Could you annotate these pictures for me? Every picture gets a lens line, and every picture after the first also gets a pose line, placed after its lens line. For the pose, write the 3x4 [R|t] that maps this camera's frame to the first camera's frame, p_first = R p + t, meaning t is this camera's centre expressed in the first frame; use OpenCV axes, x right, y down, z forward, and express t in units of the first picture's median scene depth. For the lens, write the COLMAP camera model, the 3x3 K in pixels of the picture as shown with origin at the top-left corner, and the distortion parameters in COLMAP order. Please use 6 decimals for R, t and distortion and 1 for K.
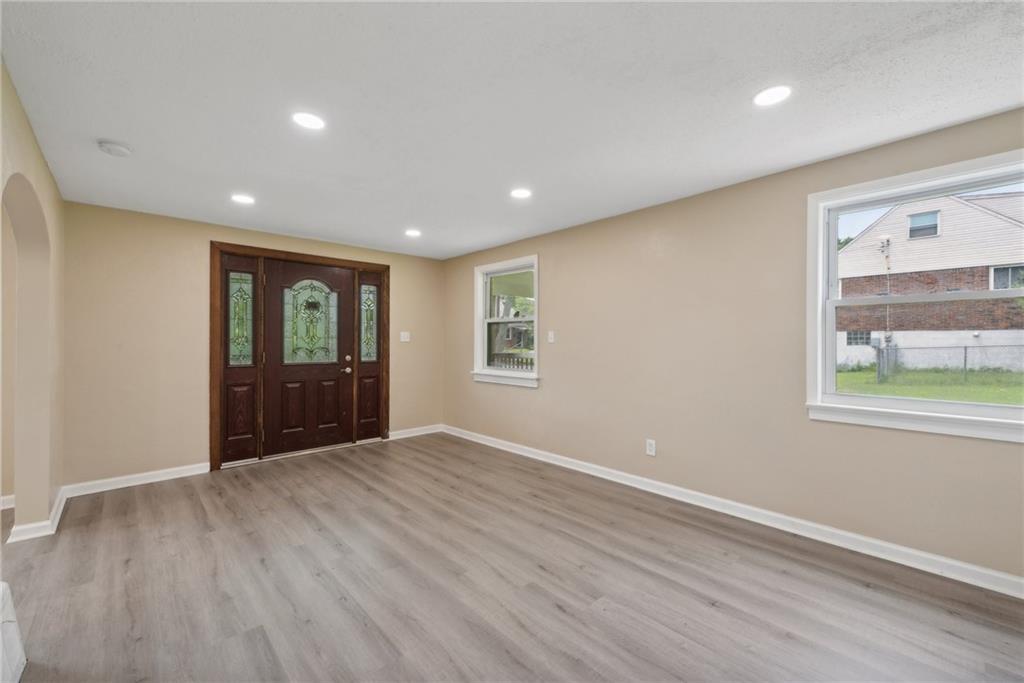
lens RADIAL K [[423.2, 0, 516.8], [0, 423.2, 343.9], [0, 0, 1]] dist [0.015016, -0.000505]
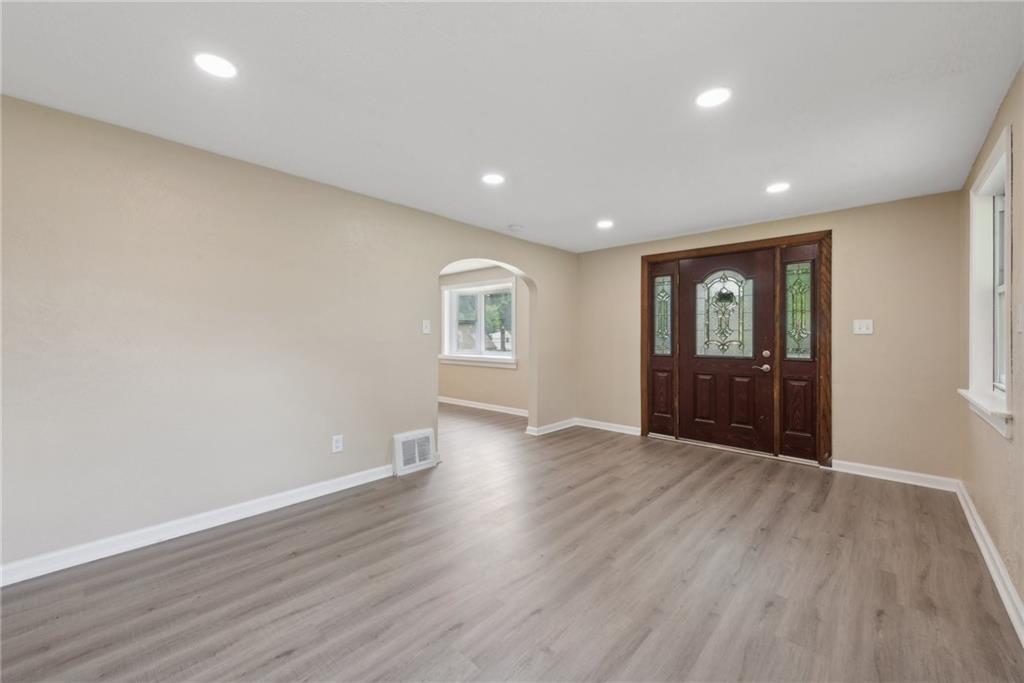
lens RADIAL K [[405.4, 0, 503.8], [0, 405.4, 334.7], [0, 0, 1]] dist [0.014126, -0.000053]
pose [[0.067047, -0.004914, -0.997738, 0.441845], [-0.010113, 0.999933, -0.005604, 0.006099], [0.997699, 0.010466, 0.066993, 0.473152]]
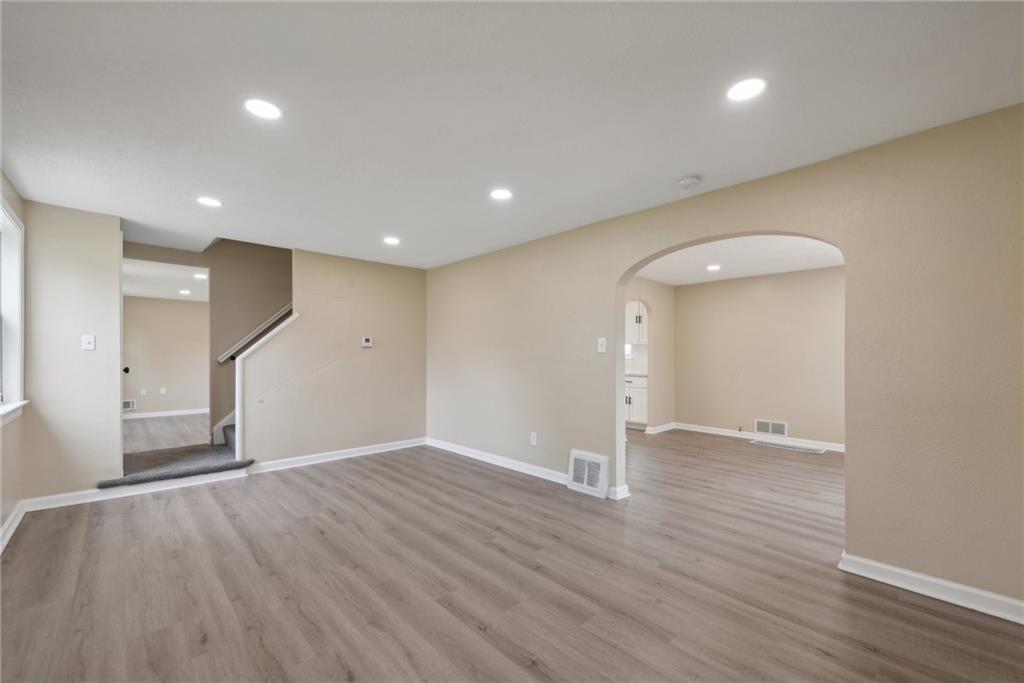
lens RADIAL K [[415.4, 0, 517.8], [0, 415.4, 351.2], [0, 0, 1]] dist [0.013853, -0.000880]
pose [[-0.999897, -0.002375, -0.014155, -0.263284], [-0.002363, 0.999997, -0.000905, -0.000490], [0.014157, -0.000872, -0.999899, 1.192481]]
